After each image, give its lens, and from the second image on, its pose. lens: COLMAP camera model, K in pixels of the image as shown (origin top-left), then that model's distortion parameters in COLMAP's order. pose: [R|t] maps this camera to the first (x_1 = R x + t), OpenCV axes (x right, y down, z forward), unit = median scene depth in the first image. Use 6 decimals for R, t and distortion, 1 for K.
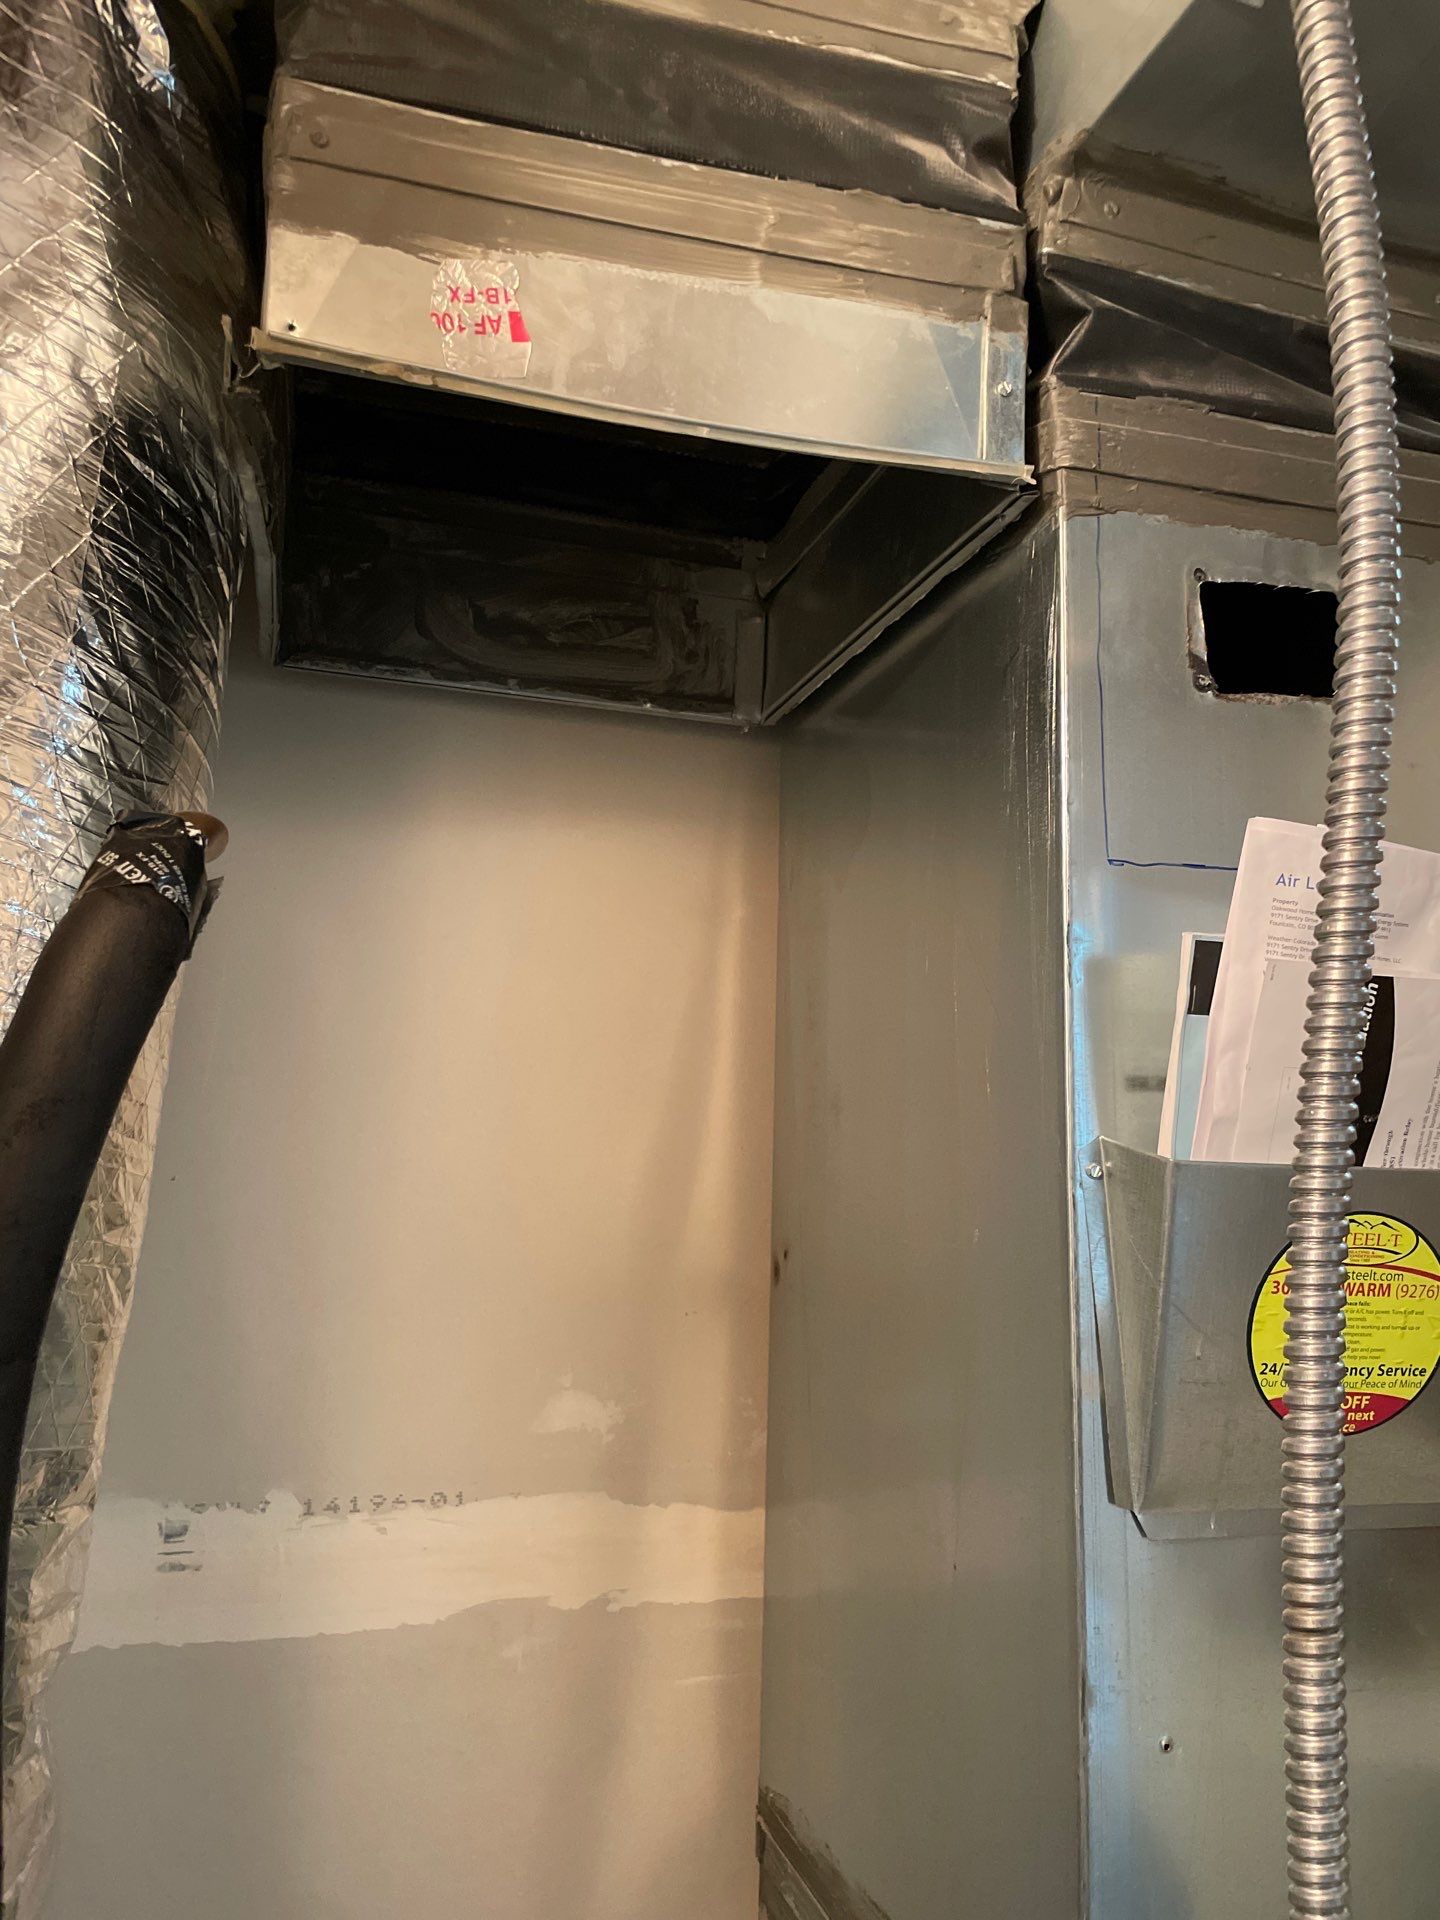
lens RADIAL K [[1455.3, 0, 720.8], [0, 1455.3, 945.4], [0, 0, 1]] dist [0.064111, -0.089600]
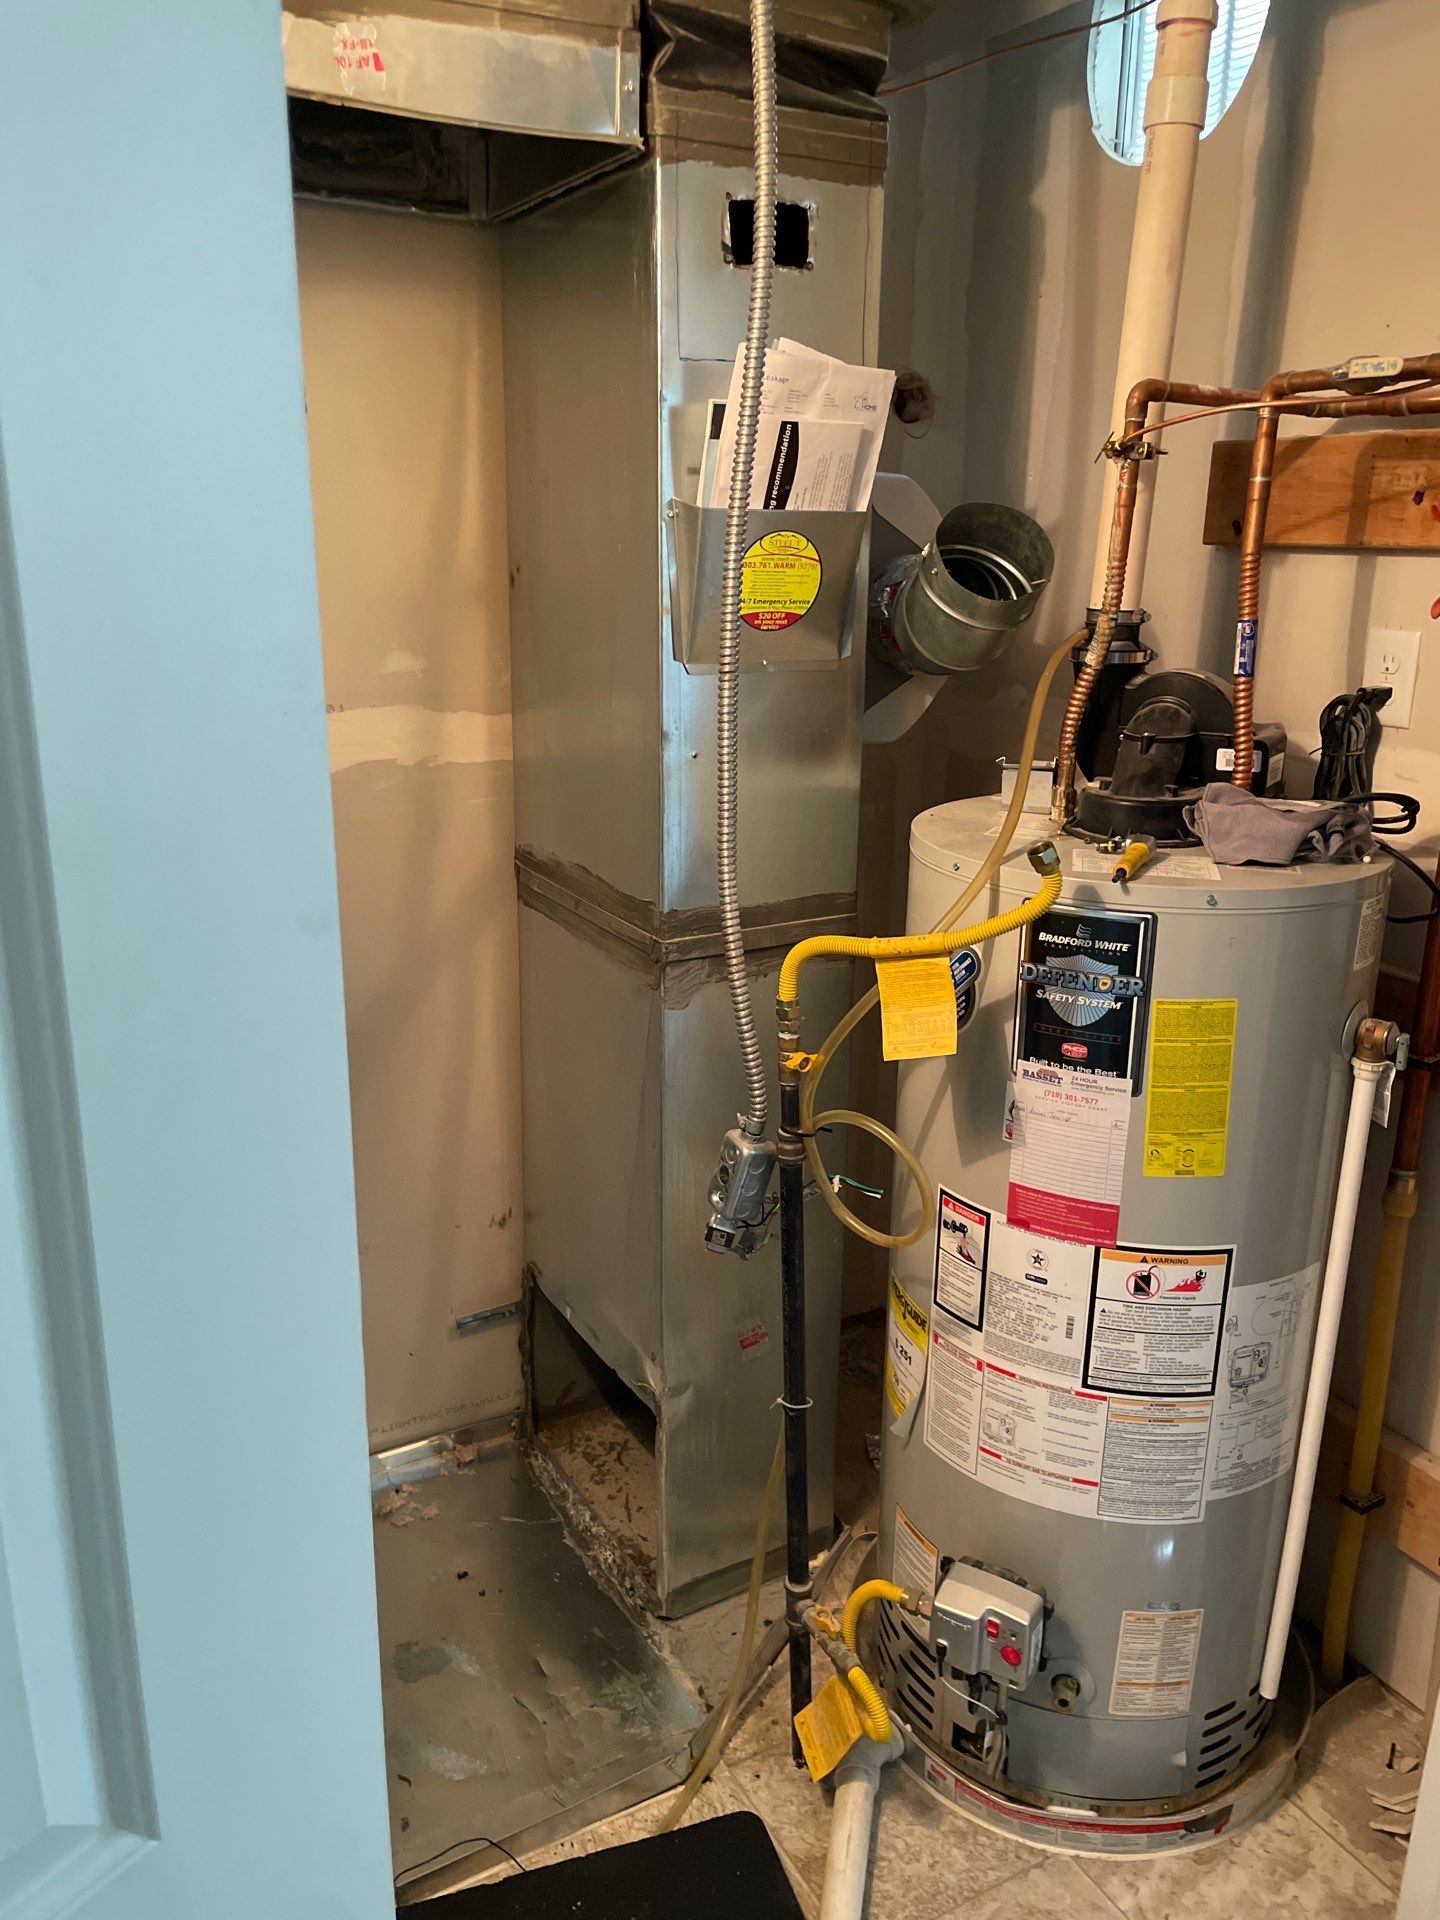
lens RADIAL K [[1455.3, 0, 715.1], [0, 1455.3, 949.2], [0, 0, 1]] dist [0.064111, -0.089600]
pose [[0.977598, -0.068095, 0.199161, -0.156897], [-0.019893, 0.912093, 0.409501, -0.145944], [-0.209538, -0.404290, 0.890305, -1.201221]]
